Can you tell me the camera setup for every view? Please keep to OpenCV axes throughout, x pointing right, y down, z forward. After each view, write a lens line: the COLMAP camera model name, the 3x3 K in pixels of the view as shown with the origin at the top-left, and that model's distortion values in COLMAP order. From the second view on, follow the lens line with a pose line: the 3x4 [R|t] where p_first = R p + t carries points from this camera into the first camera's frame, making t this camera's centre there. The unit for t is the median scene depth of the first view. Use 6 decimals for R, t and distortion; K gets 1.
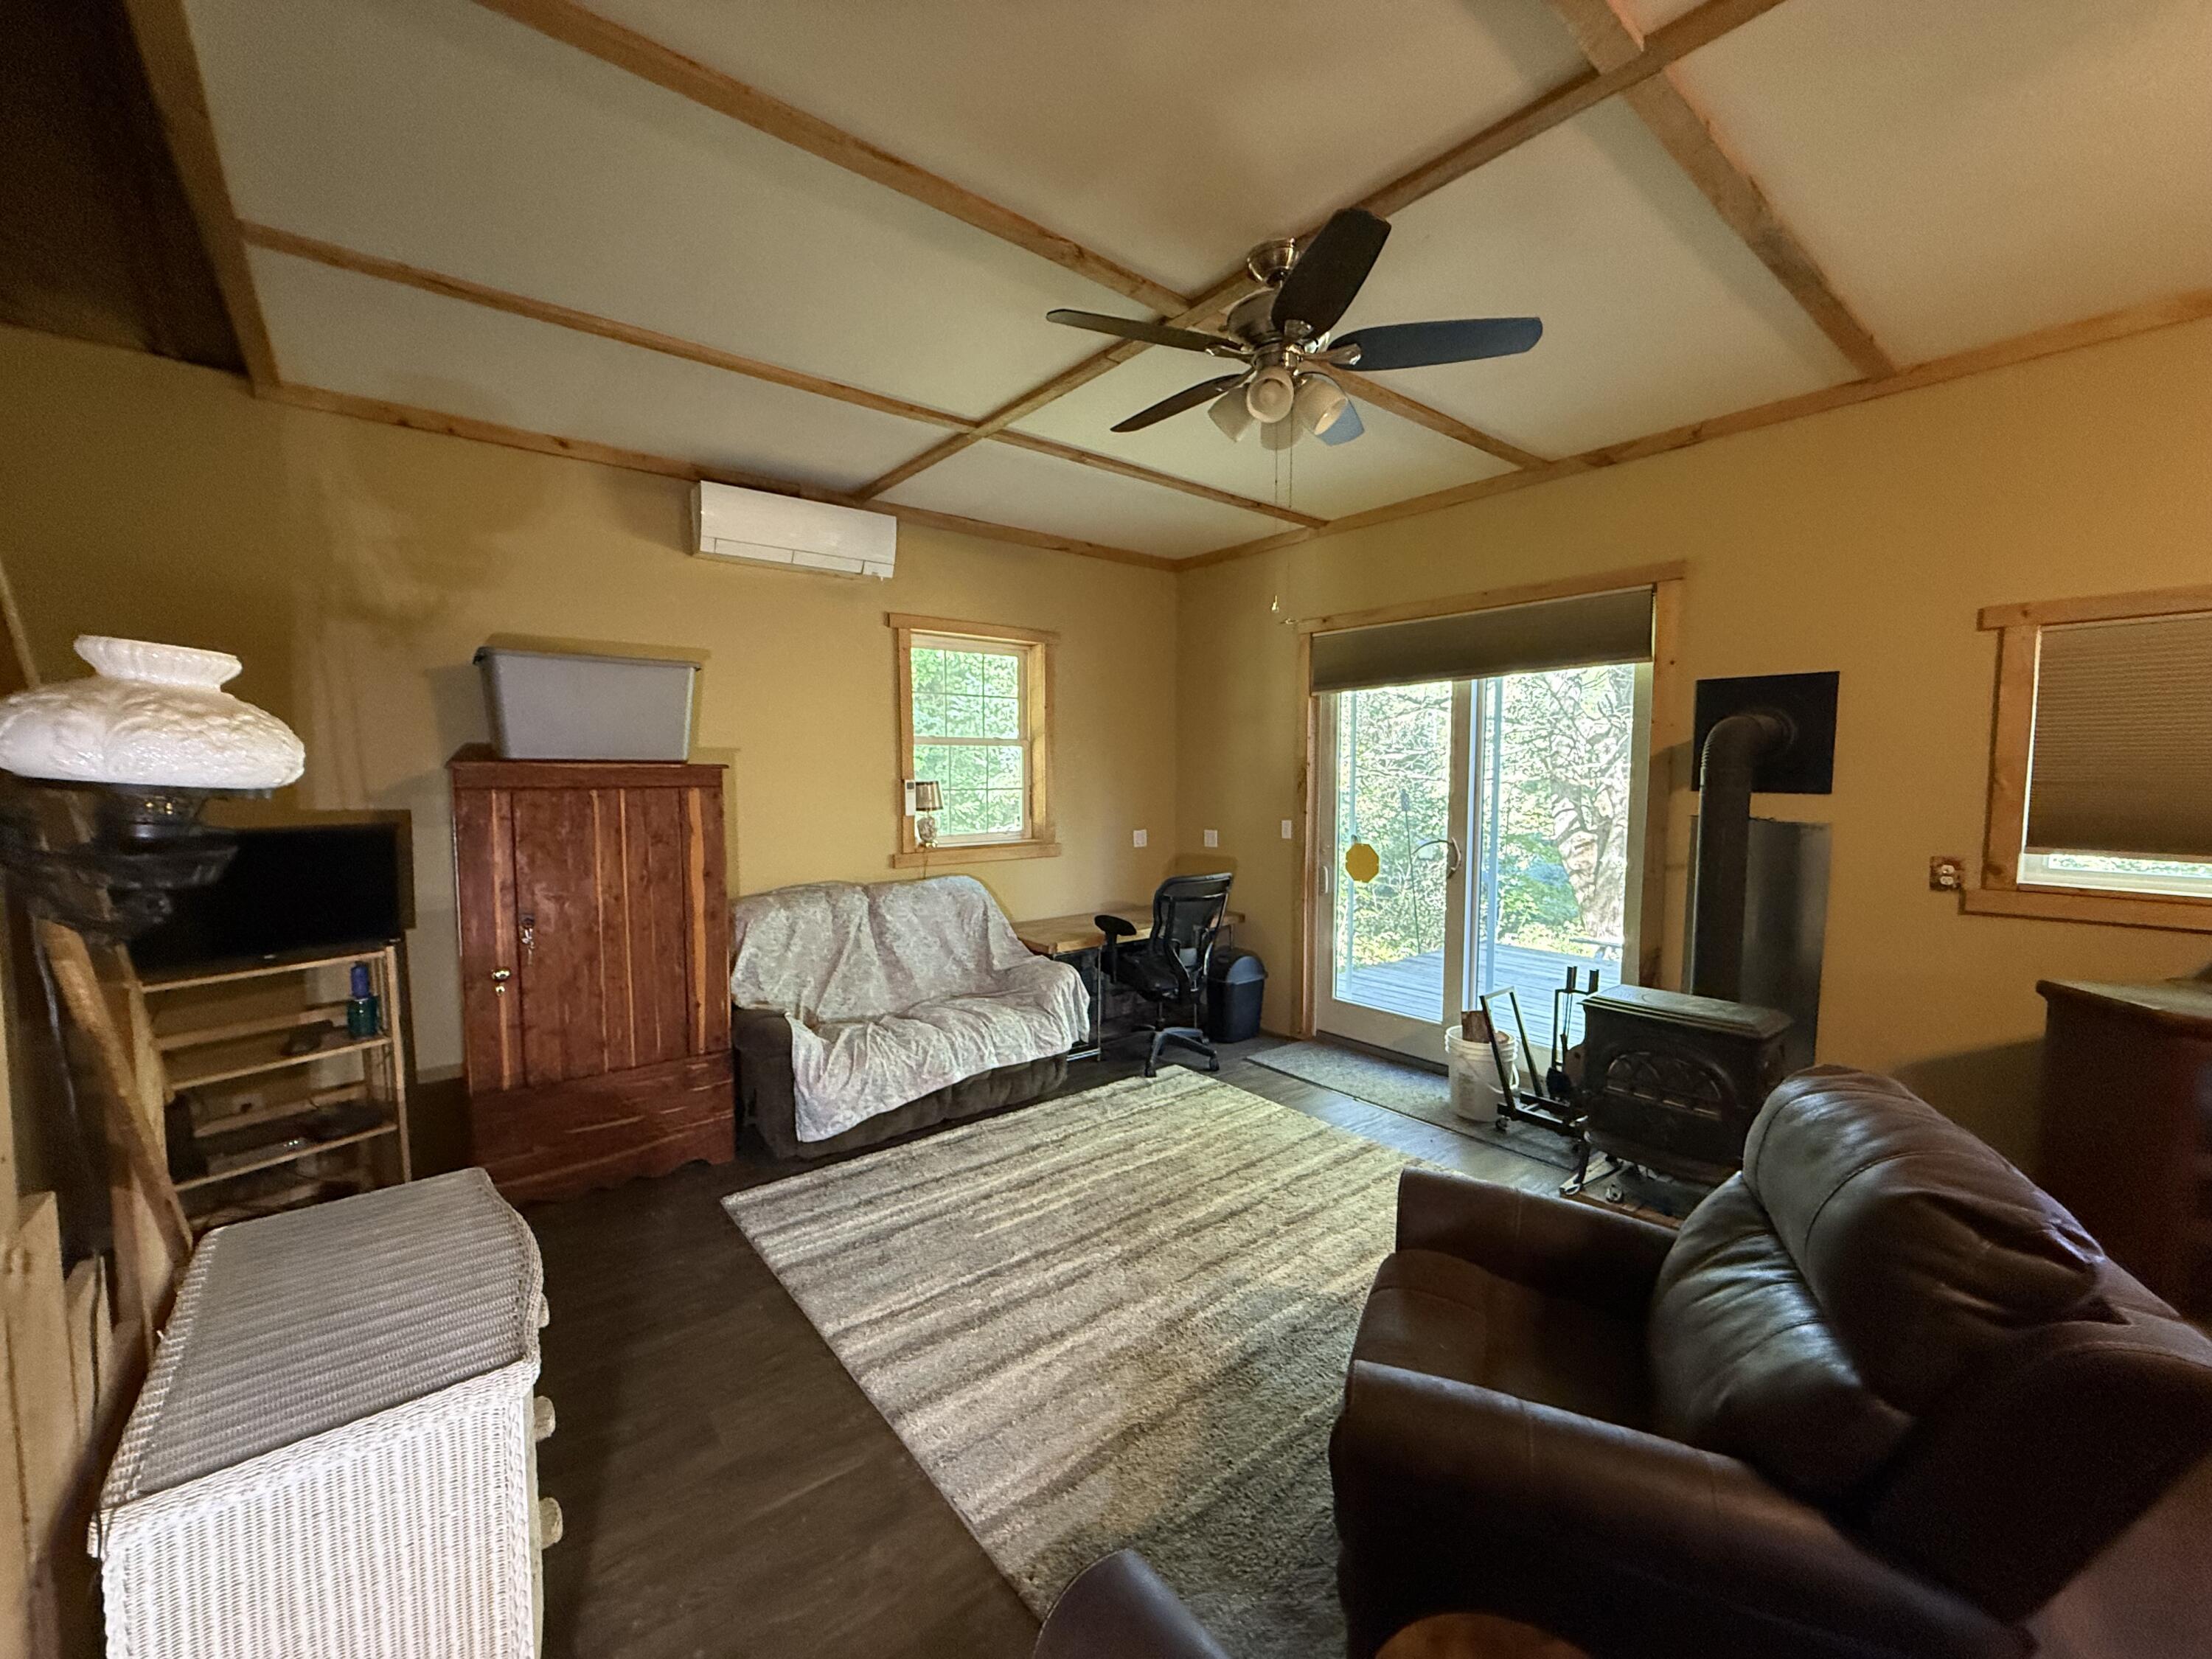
lens RADIAL K [[878.8, 0, 1098.4], [0, 878.8, 830.3], [0, 0, 1]] dist [-0.000016, -0.000002]
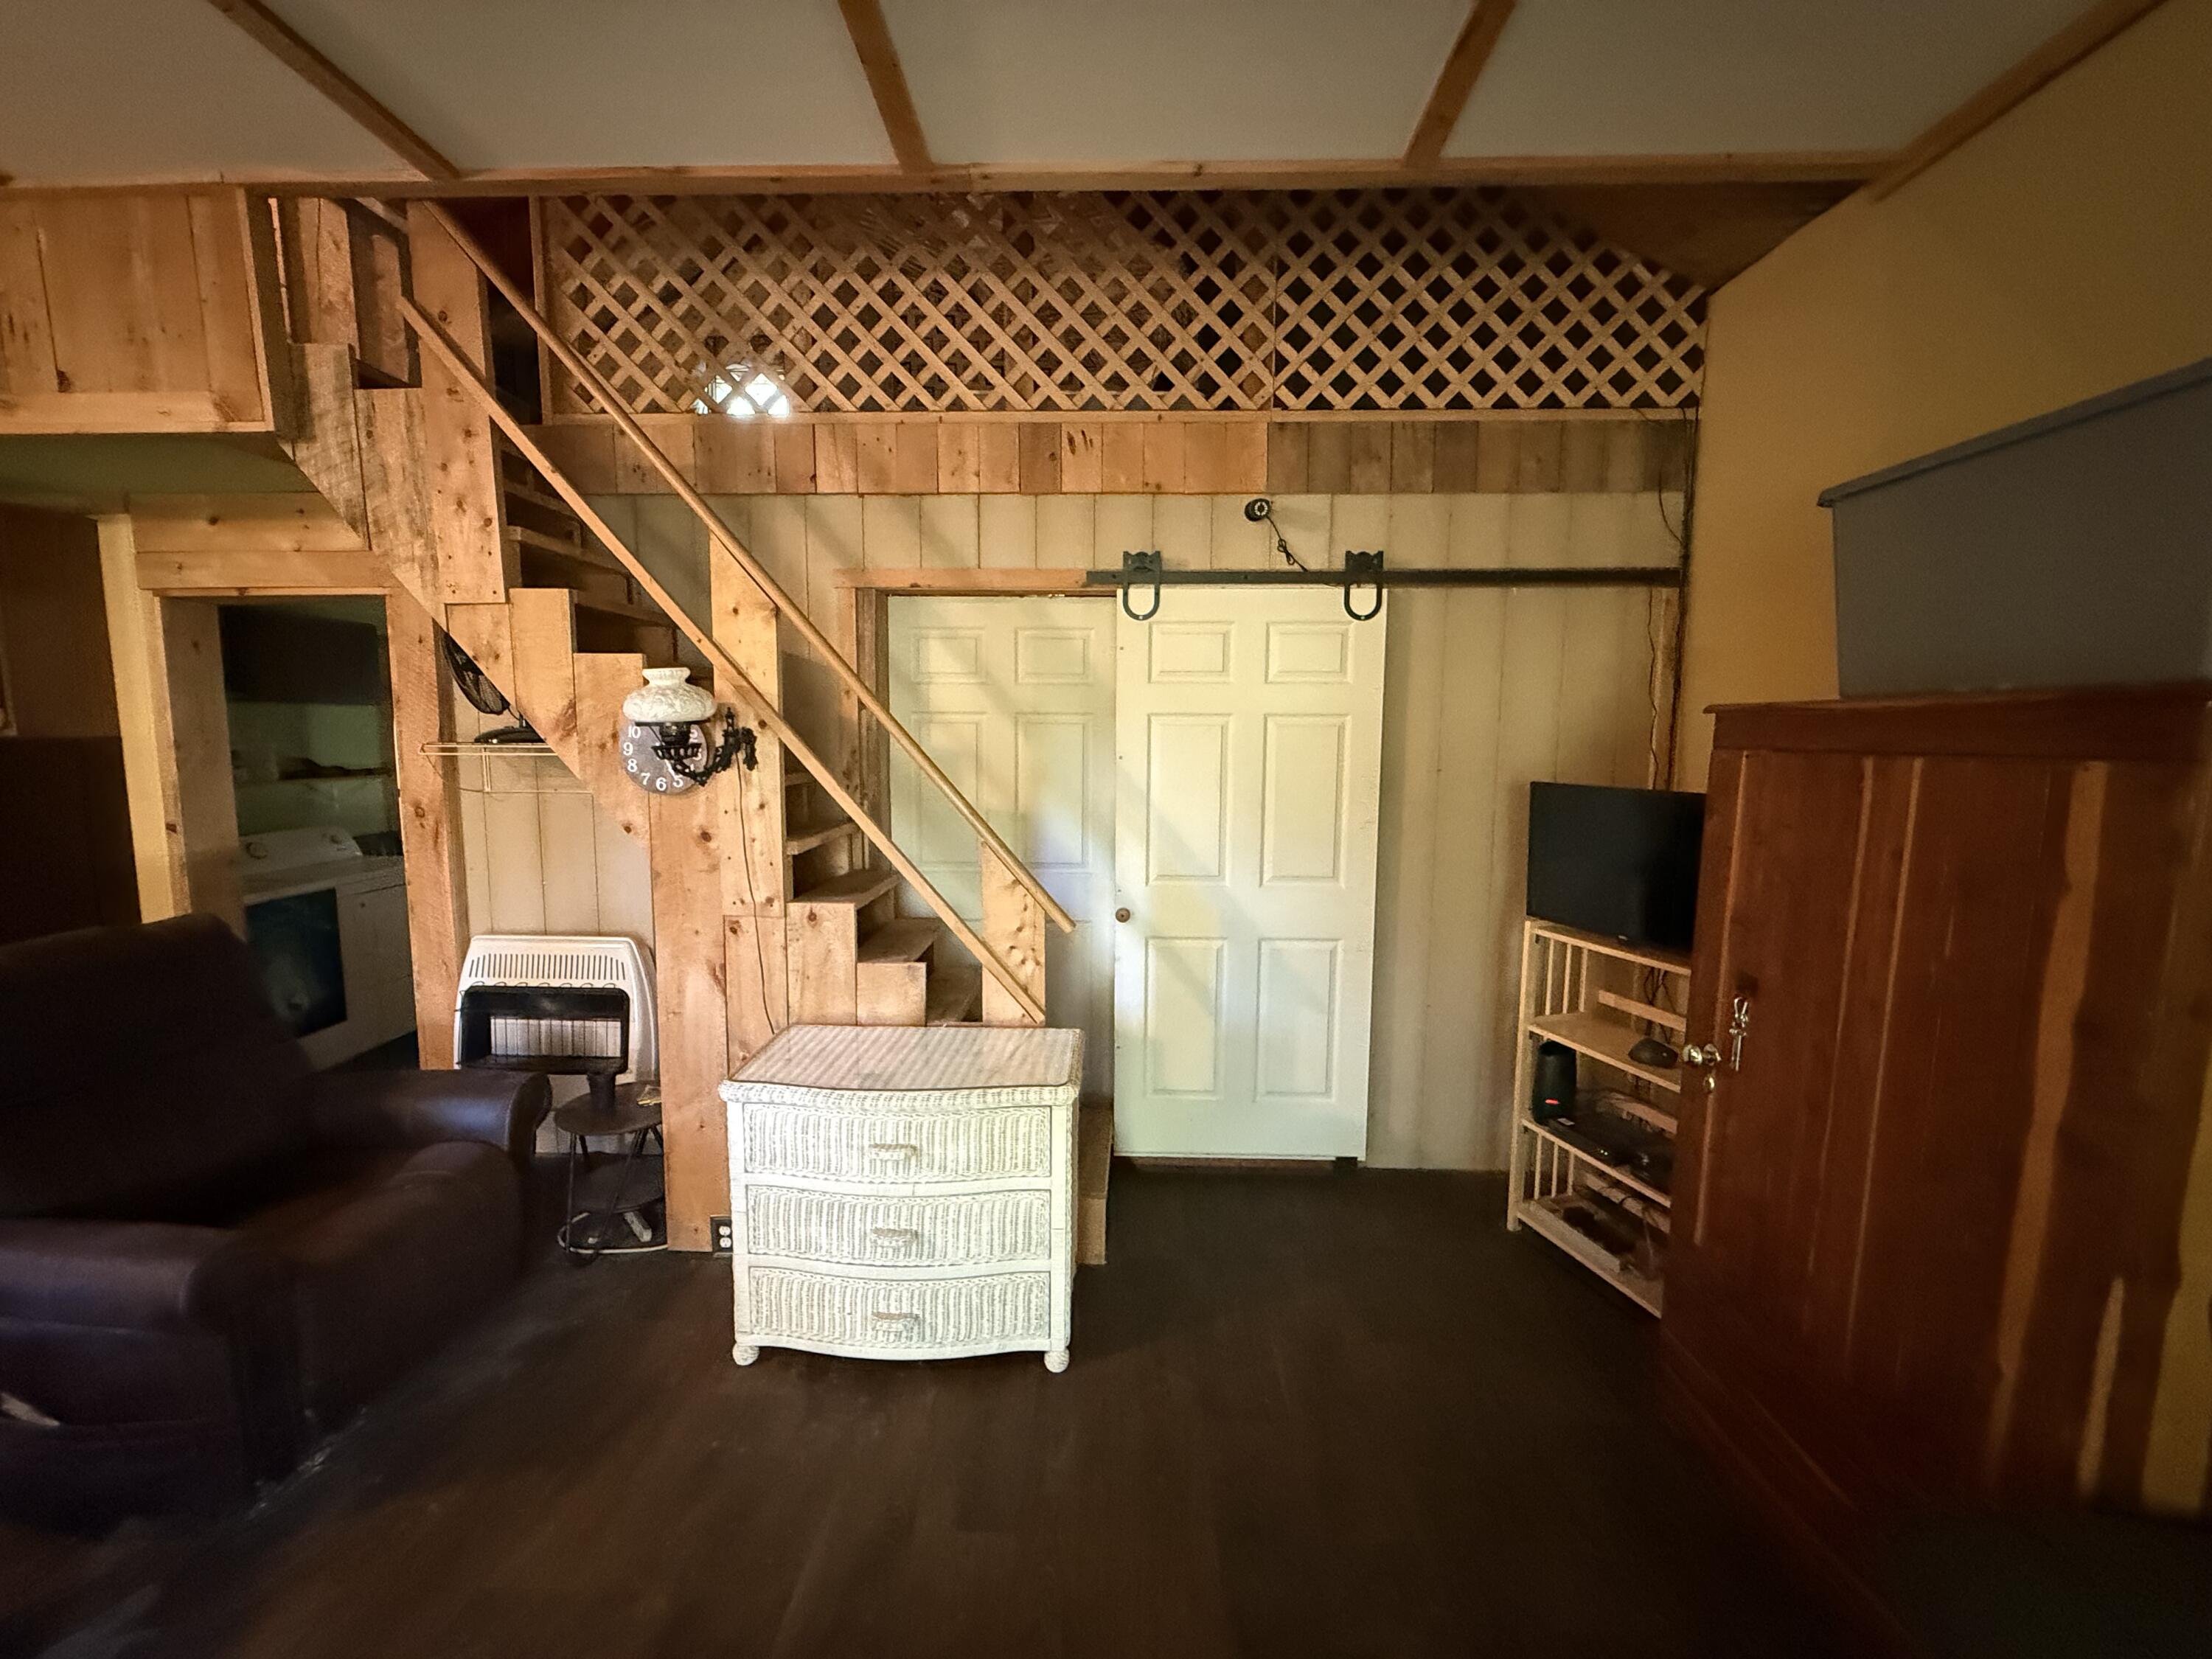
lens RADIAL K [[877.5, 0, 1102.1], [0, 877.5, 838.2], [0, 0, 1]] dist [-0.001685, -0.000161]
pose [[-0.651004, 0.085587, -0.754233, 0.026222], [-0.056541, 0.985395, 0.160620, -0.046071], [0.756965, 0.147210, -0.636658, 0.836408]]
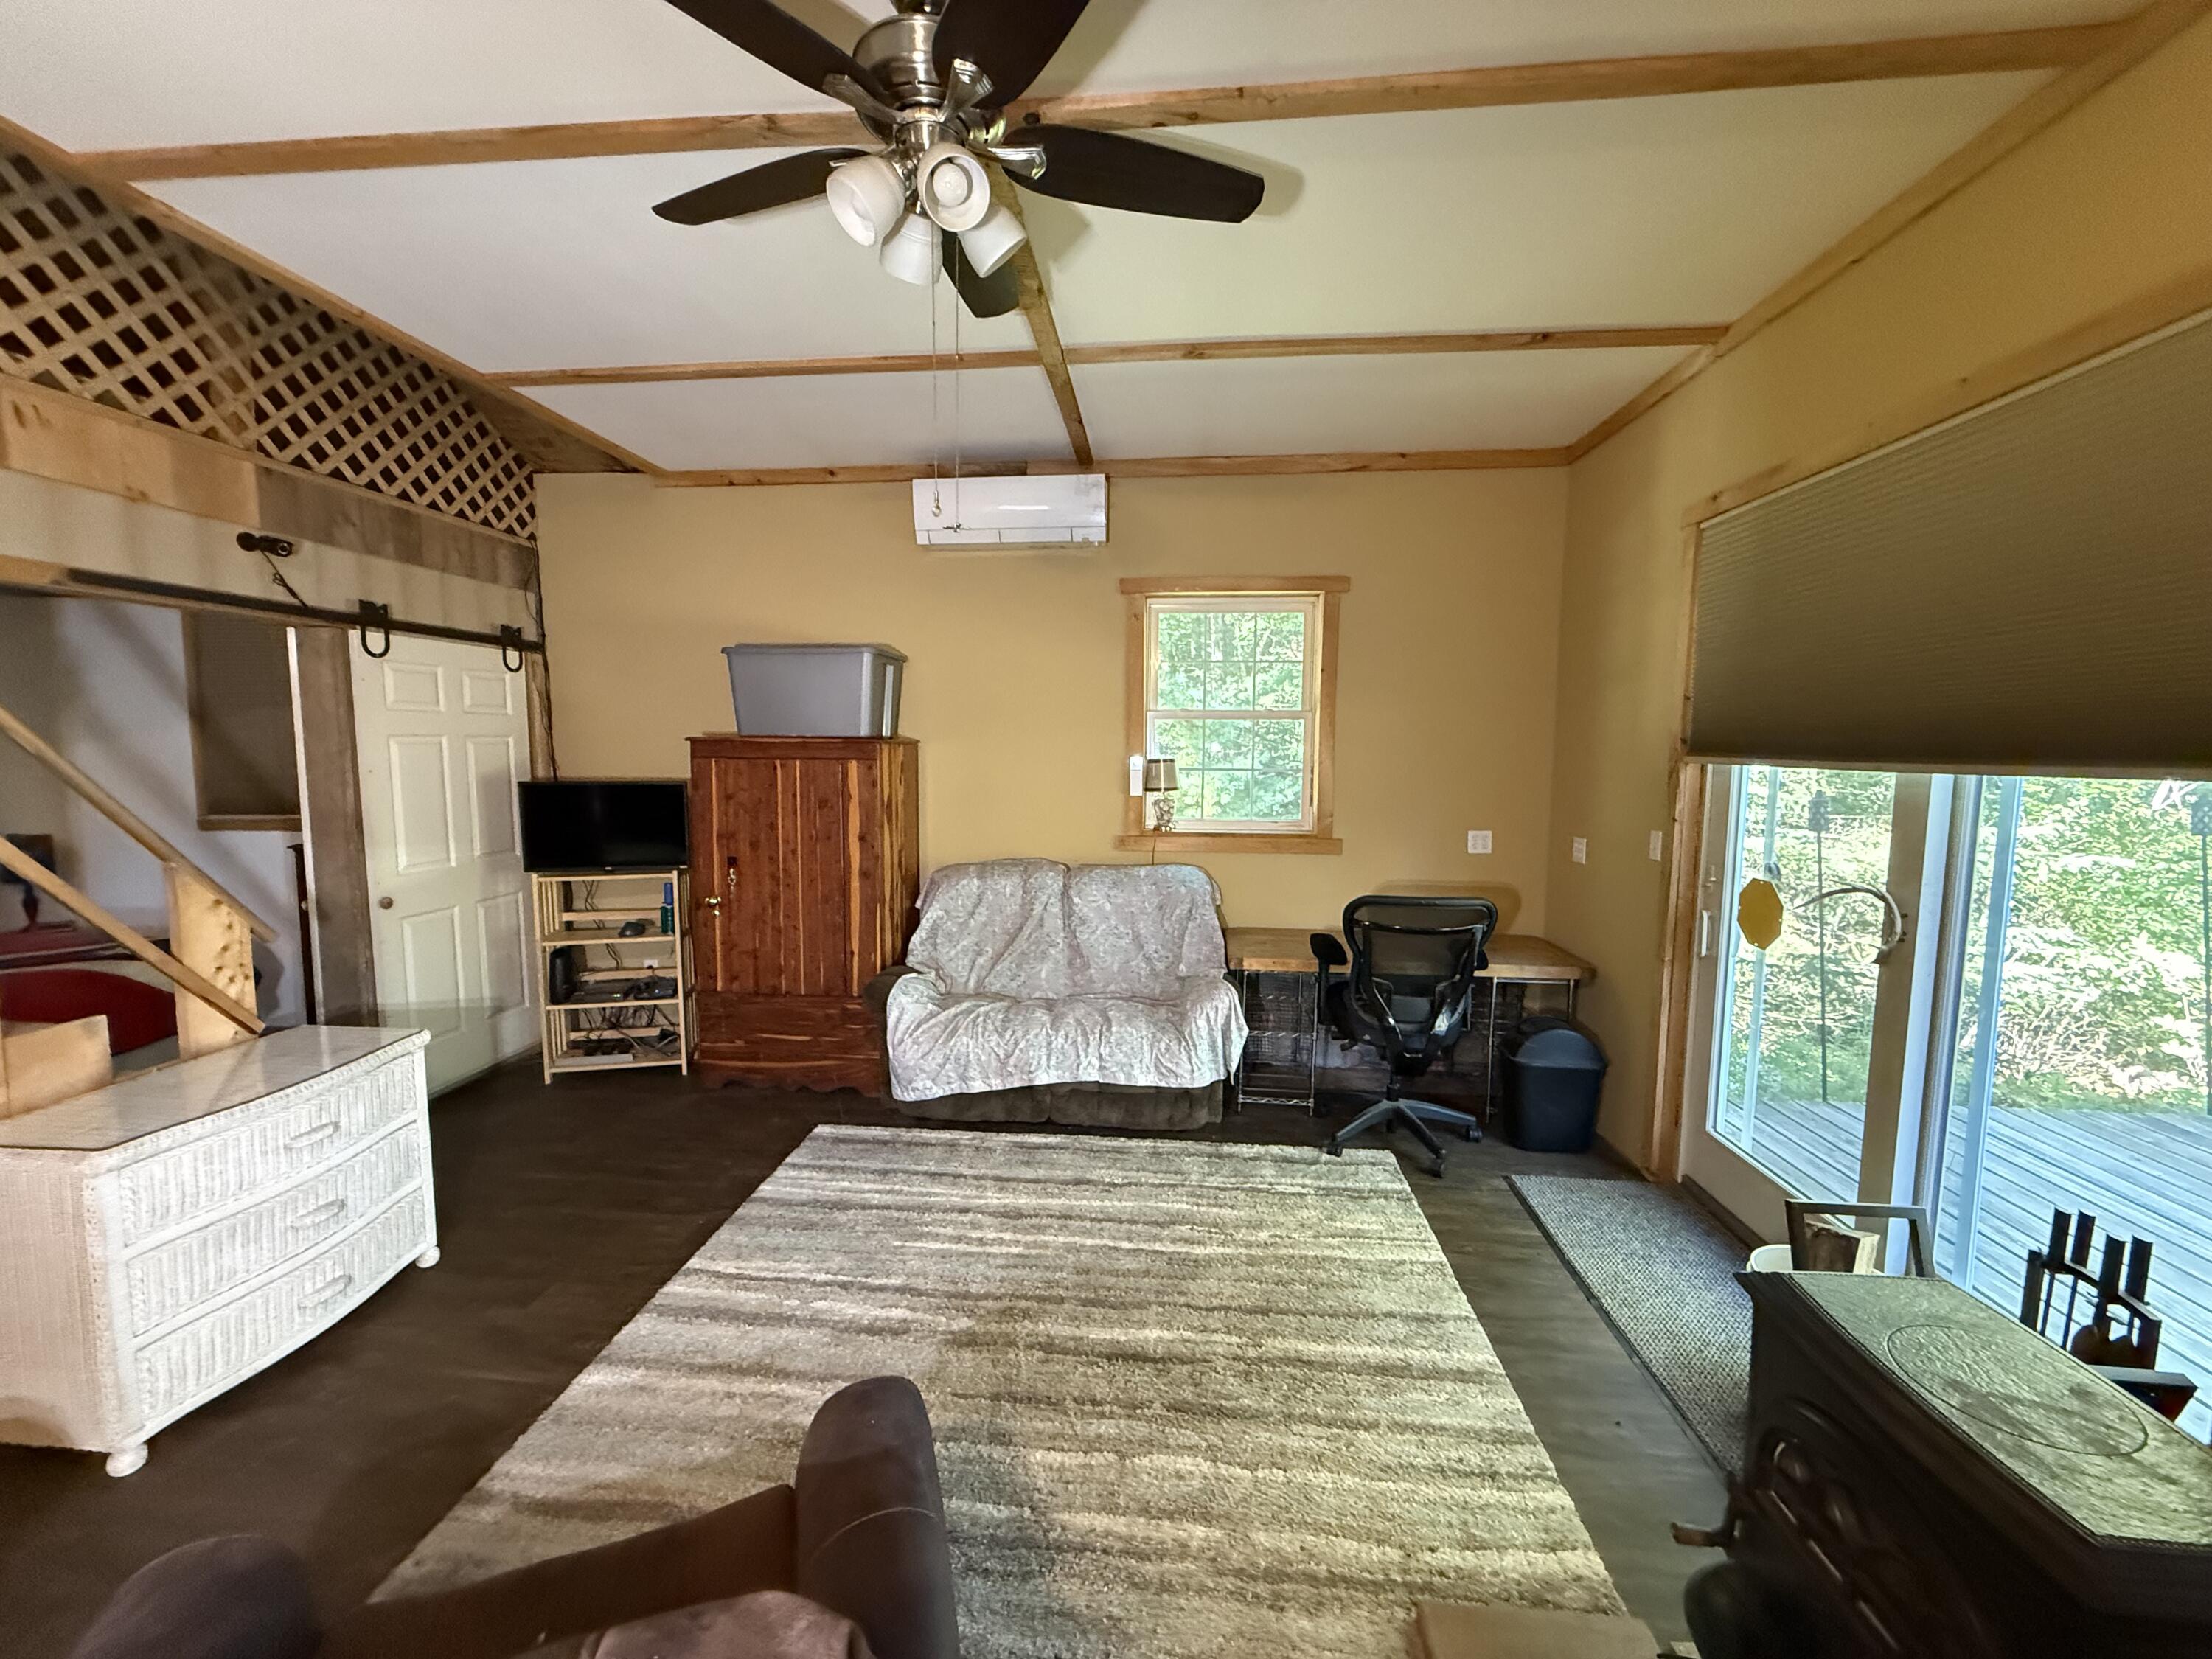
lens RADIAL K [[878.8, 0, 1098.4], [0, 878.8, 830.3], [0, 0, 1]] dist [-0.000016, -0.000002]
pose [[0.718399, 0.072147, -0.691880, 0.493073], [-0.055539, 0.997381, 0.046336, -0.025677], [0.693411, 0.005139, 0.720524, 0.367866]]
